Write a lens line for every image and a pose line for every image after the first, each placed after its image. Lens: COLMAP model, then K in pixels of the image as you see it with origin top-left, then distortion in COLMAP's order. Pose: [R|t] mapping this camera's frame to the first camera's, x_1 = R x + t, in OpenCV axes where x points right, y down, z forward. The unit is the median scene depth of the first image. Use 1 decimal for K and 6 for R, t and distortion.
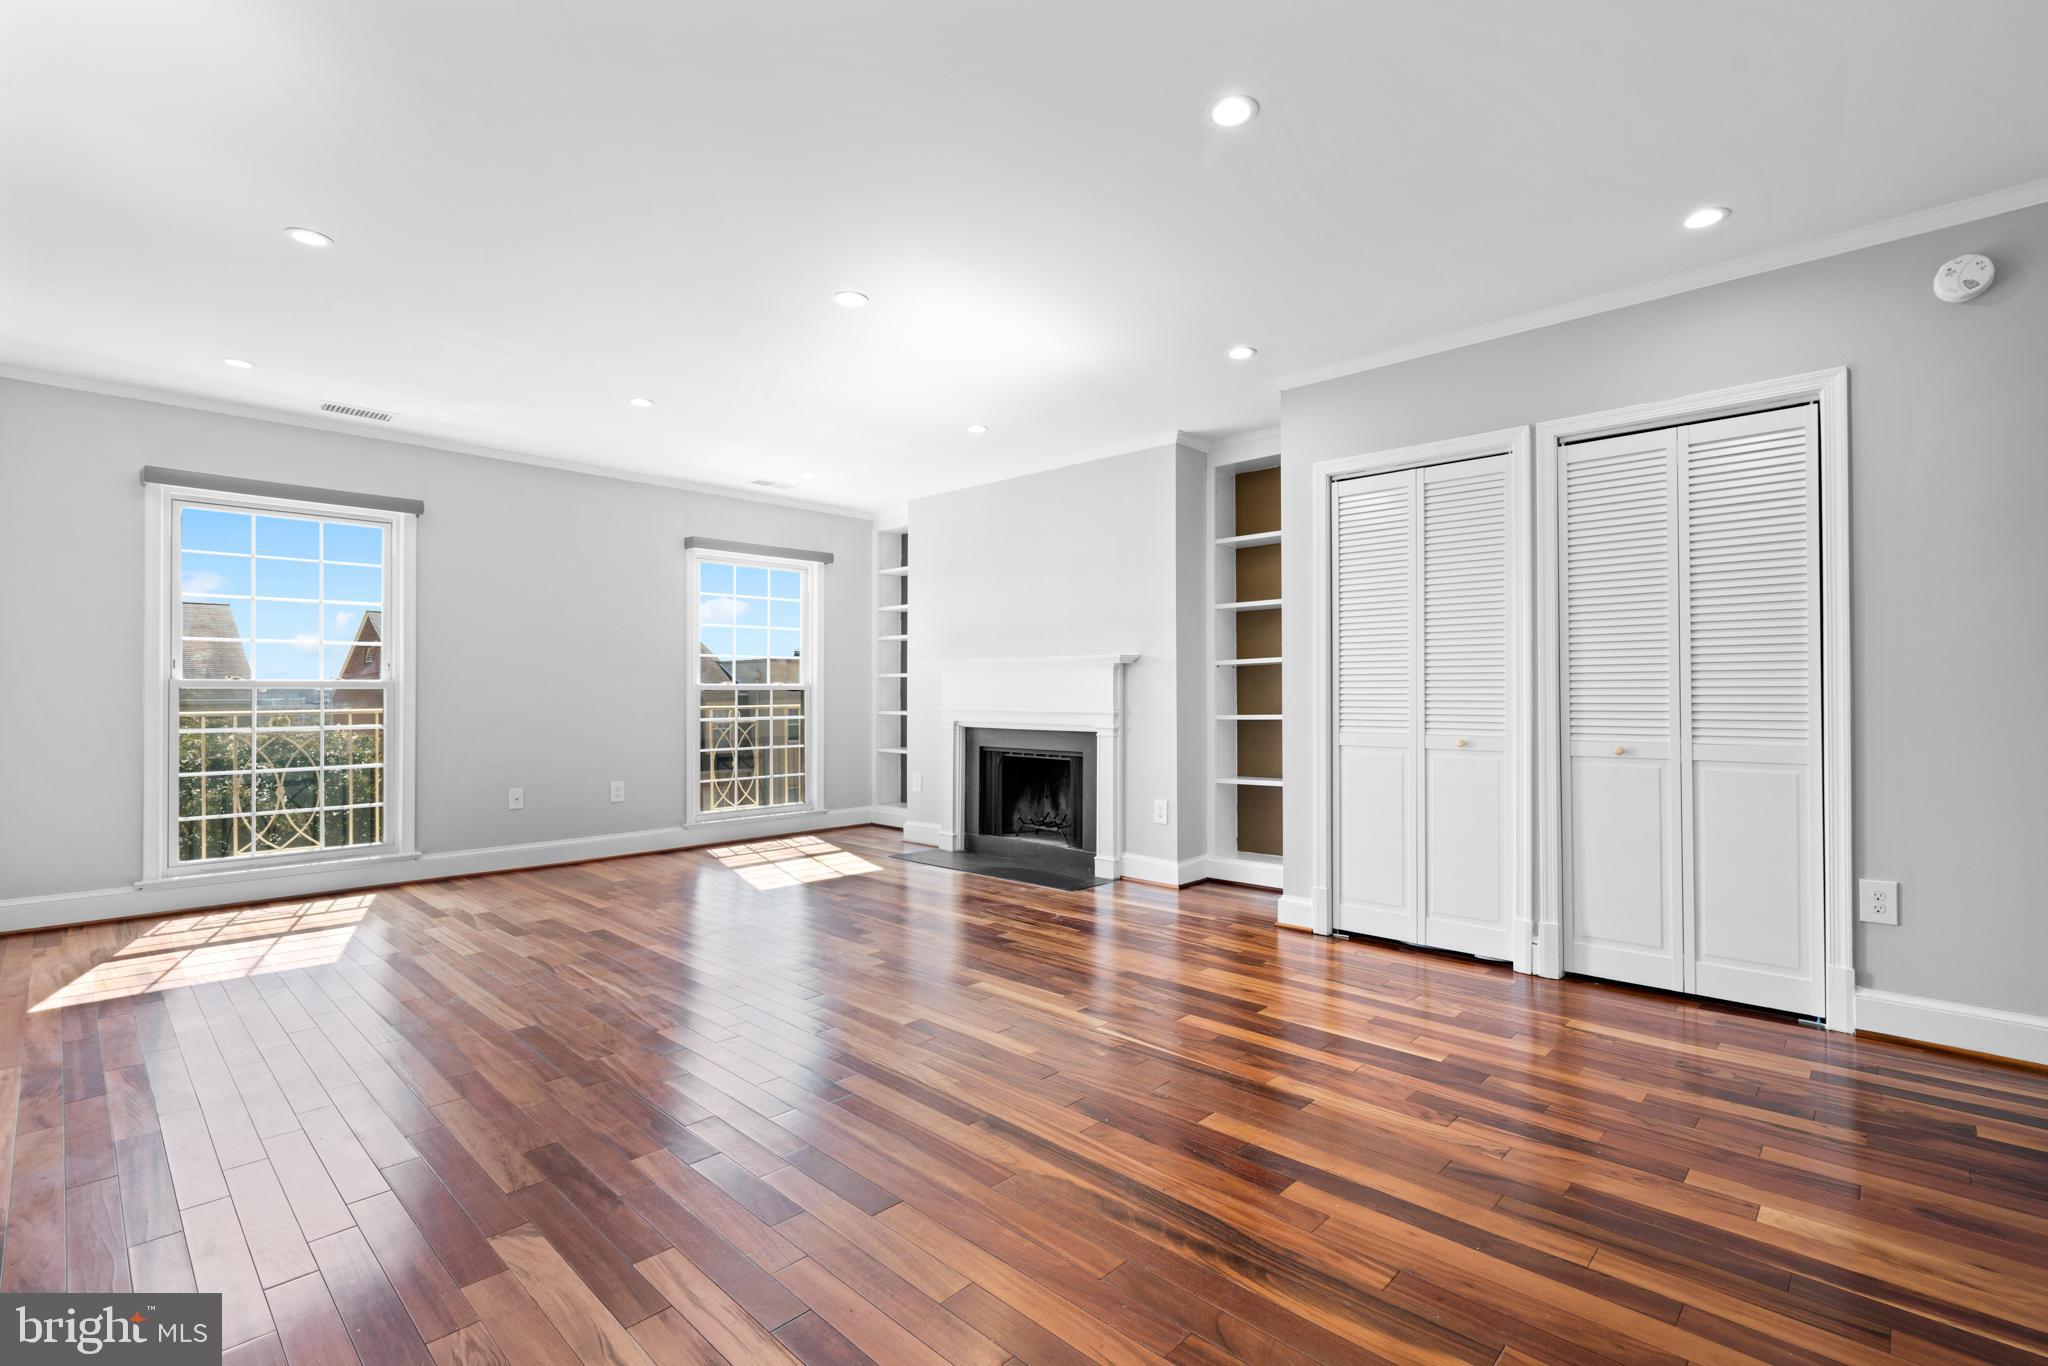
lens RADIAL K [[930.7, 0, 1032.2], [0, 930.7, 686.2], [0, 0, 1]] dist [-0.003881, -0.000155]
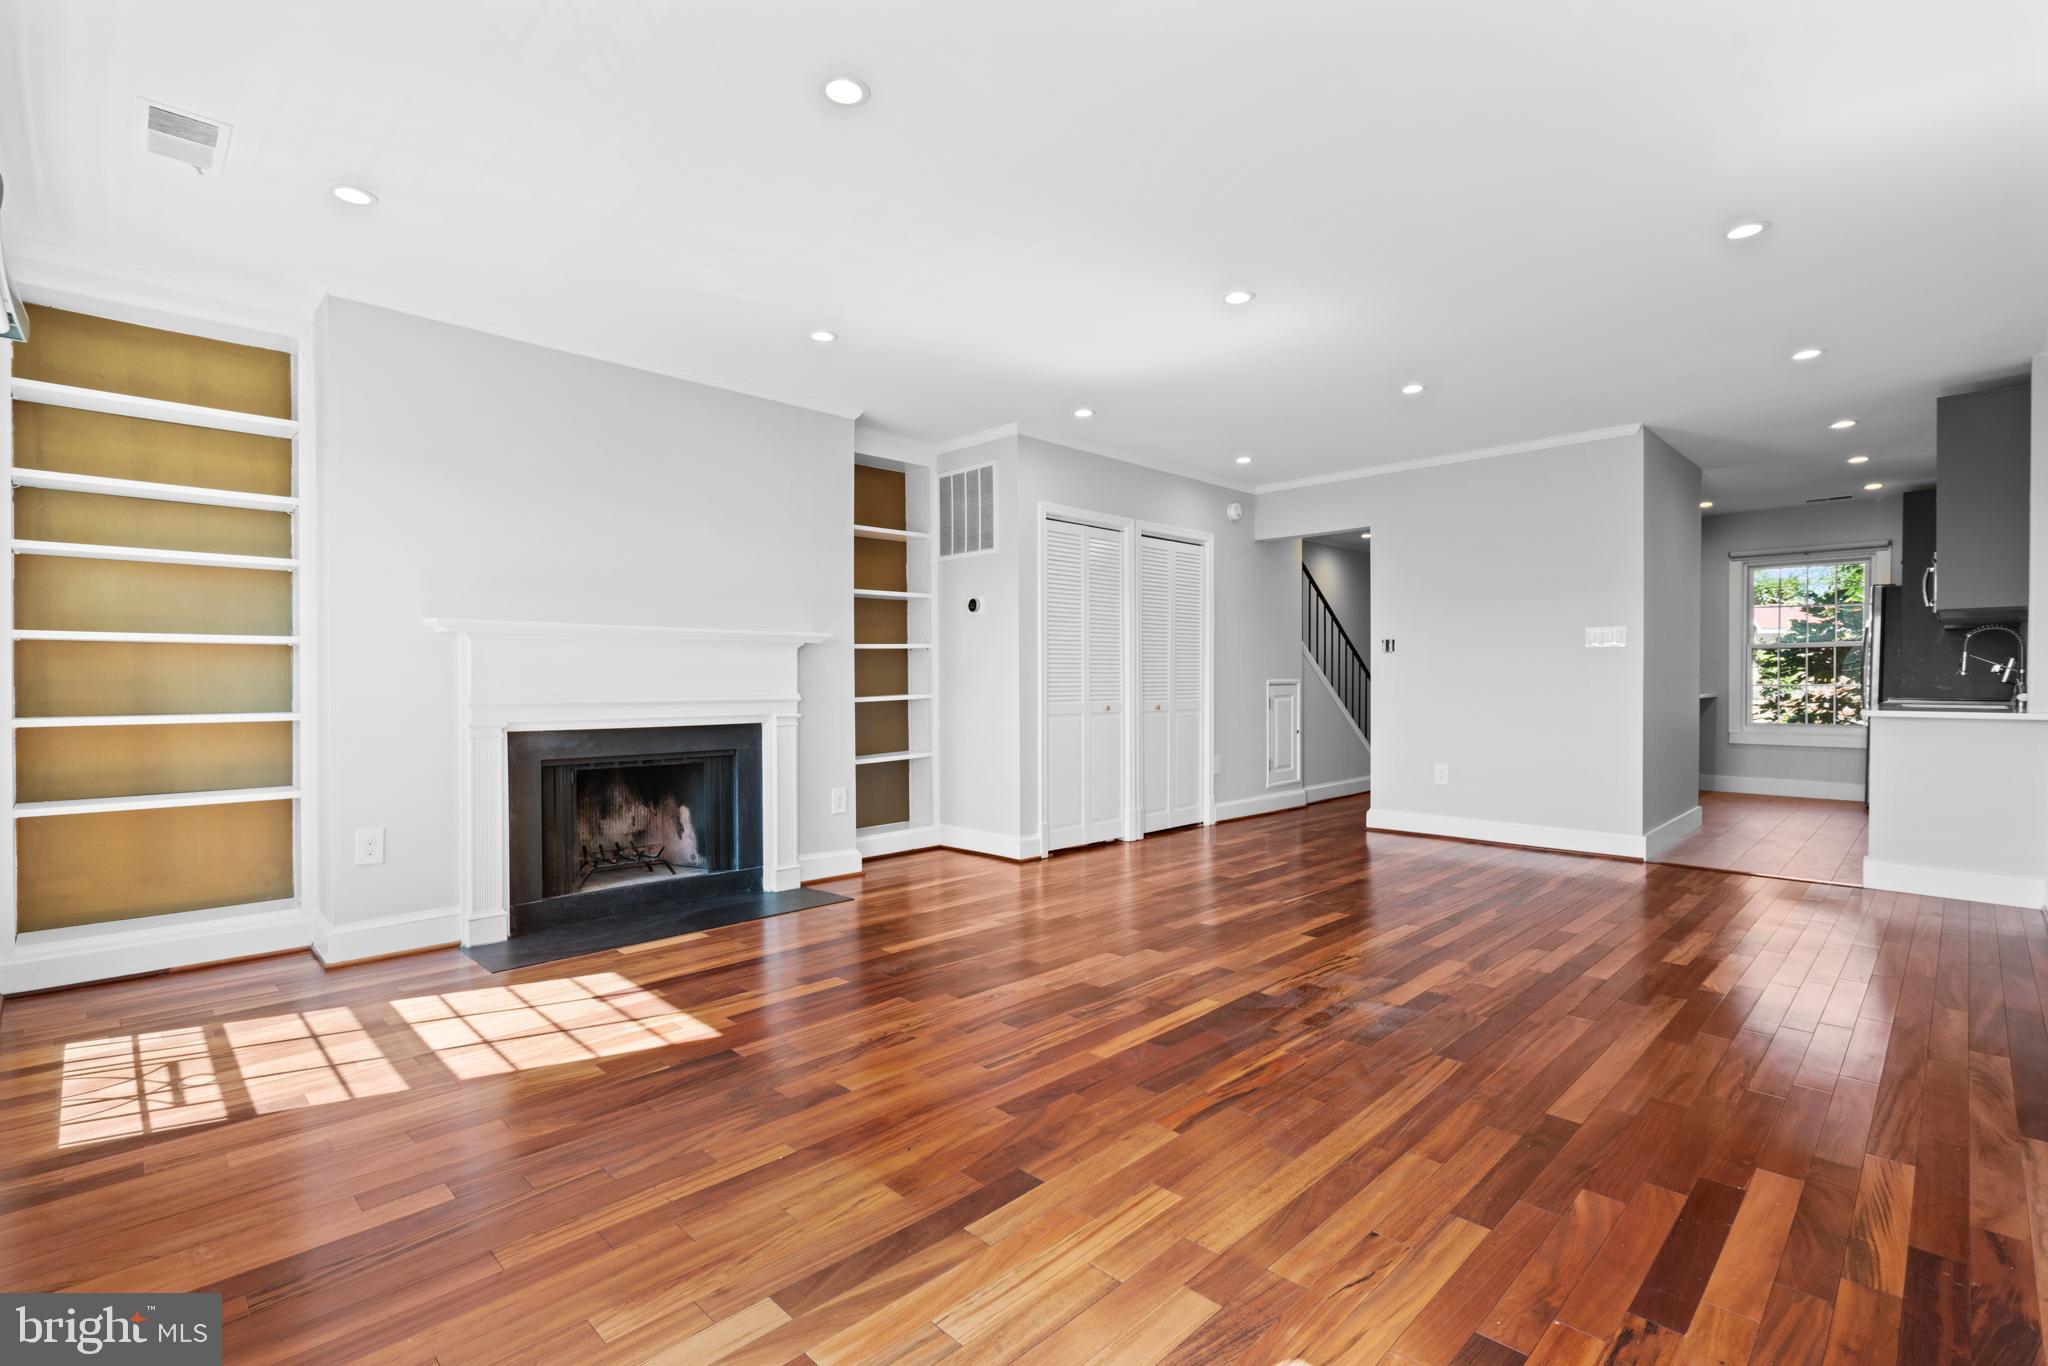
lens RADIAL K [[930.7, 0, 1033.0], [0, 930.7, 691.0], [0, 0, 1]] dist [-0.003881, -0.000155]
pose [[0.023678, -0.013090, 0.999634, -1.388933], [-0.007074, 0.999887, 0.013261, 0.013542], [-0.999695, -0.007386, 0.023583, 1.339997]]
